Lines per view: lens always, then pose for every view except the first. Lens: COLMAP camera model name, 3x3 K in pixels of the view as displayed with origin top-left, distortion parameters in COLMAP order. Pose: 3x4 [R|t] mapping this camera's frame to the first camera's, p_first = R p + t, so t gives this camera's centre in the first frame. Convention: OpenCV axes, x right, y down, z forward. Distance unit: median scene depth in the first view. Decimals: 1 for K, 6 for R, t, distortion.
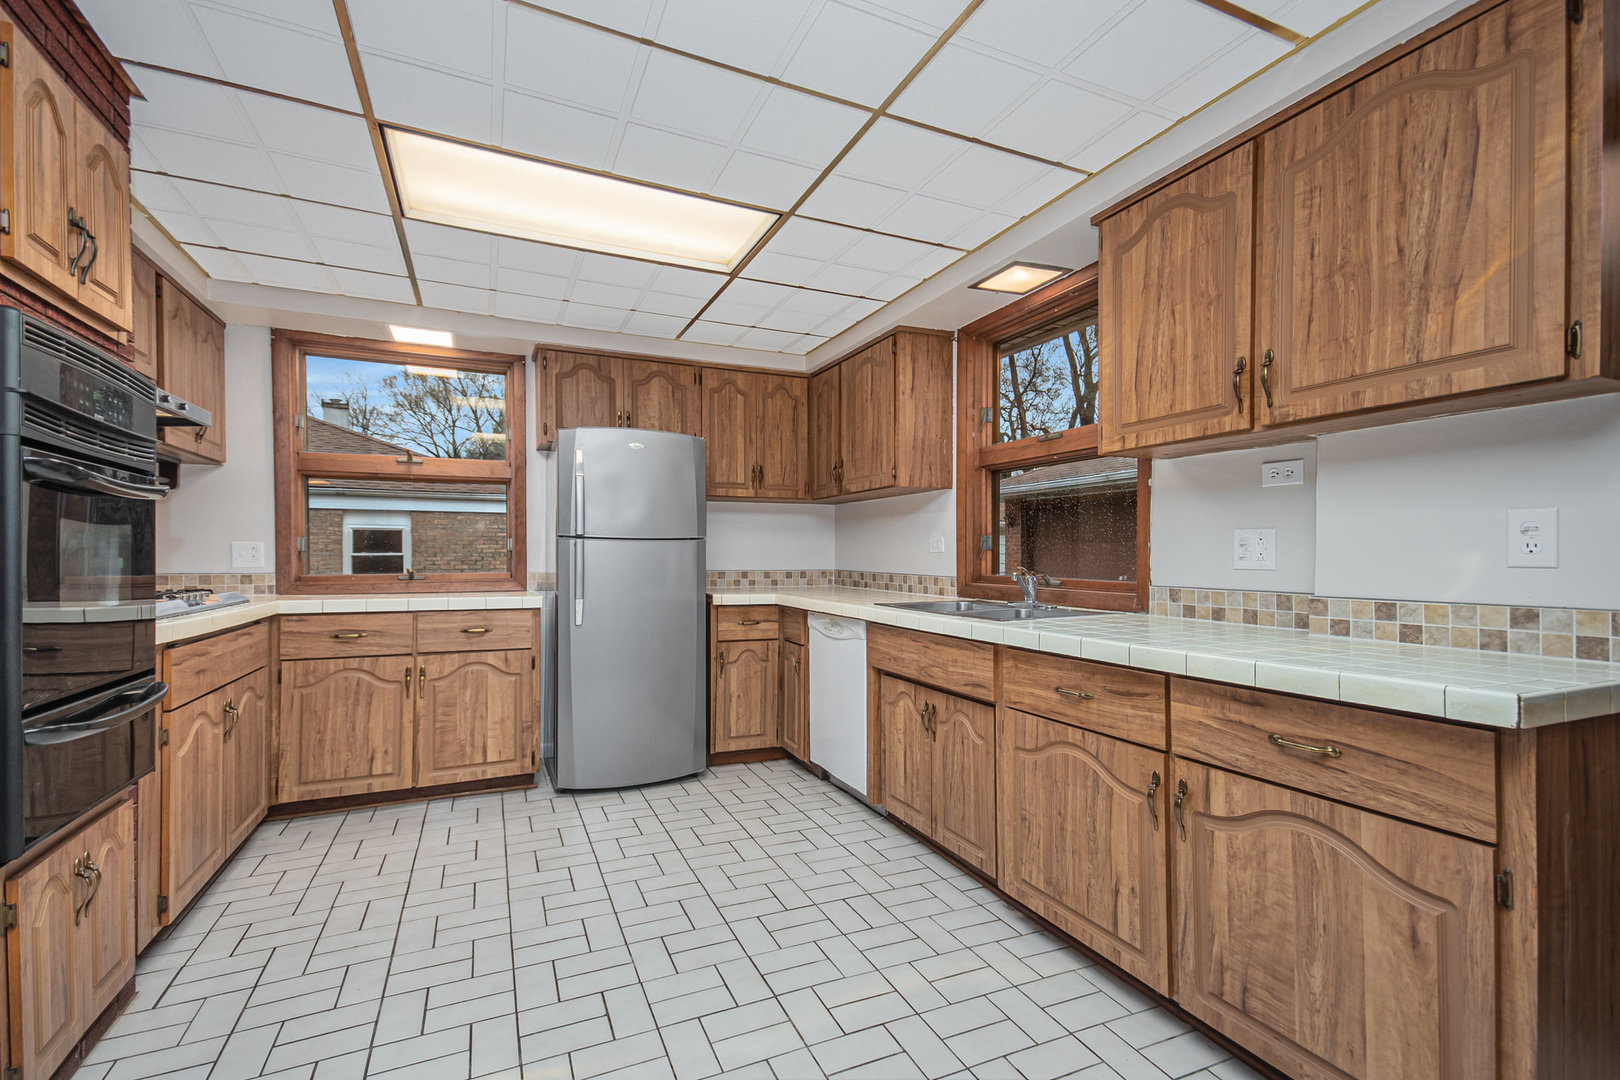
lens RADIAL K [[727.2, 0, 812.4], [0, 727.2, 554.1], [0, 0, 1]] dist [0.025131, 0.000534]
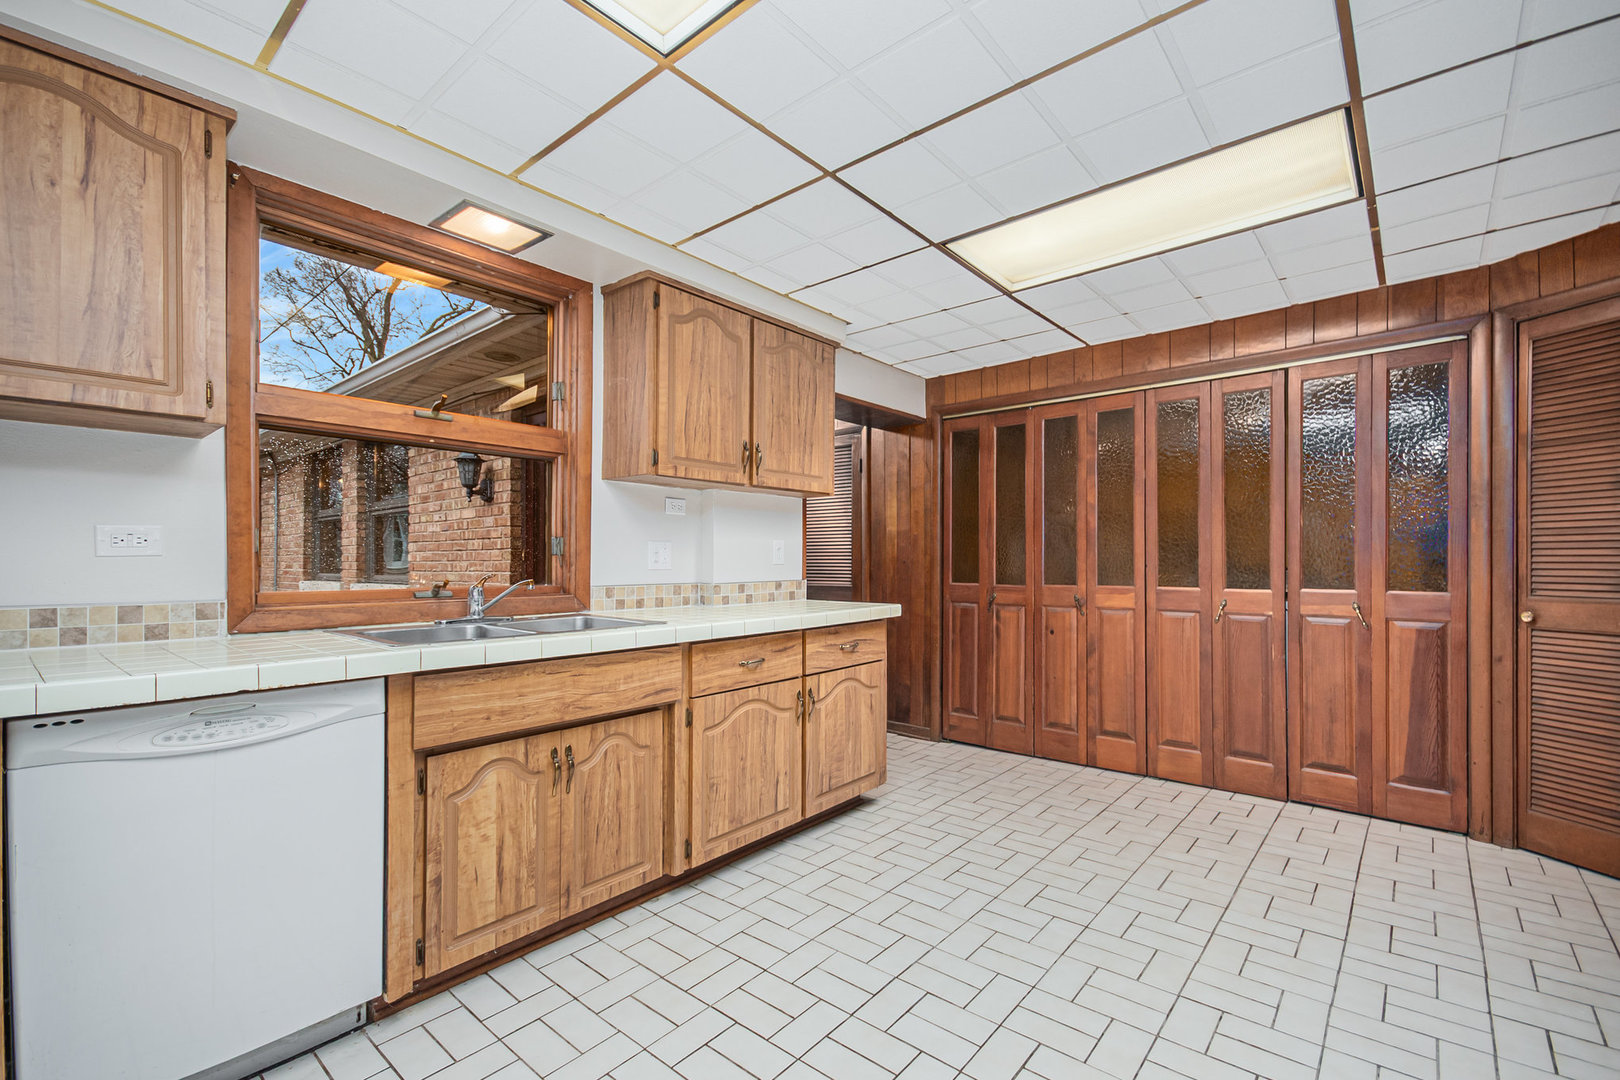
lens RADIAL K [[708.3, 0, 810.3], [0, 708.3, 550.7], [0, 0, 1]] dist [0.009703, -0.001064]
pose [[-0.429871, 0.009217, 0.902843, -0.802683], [-0.002003, 0.999936, -0.011162, -0.000910], [-0.902888, -0.006607, -0.429825, 1.347921]]
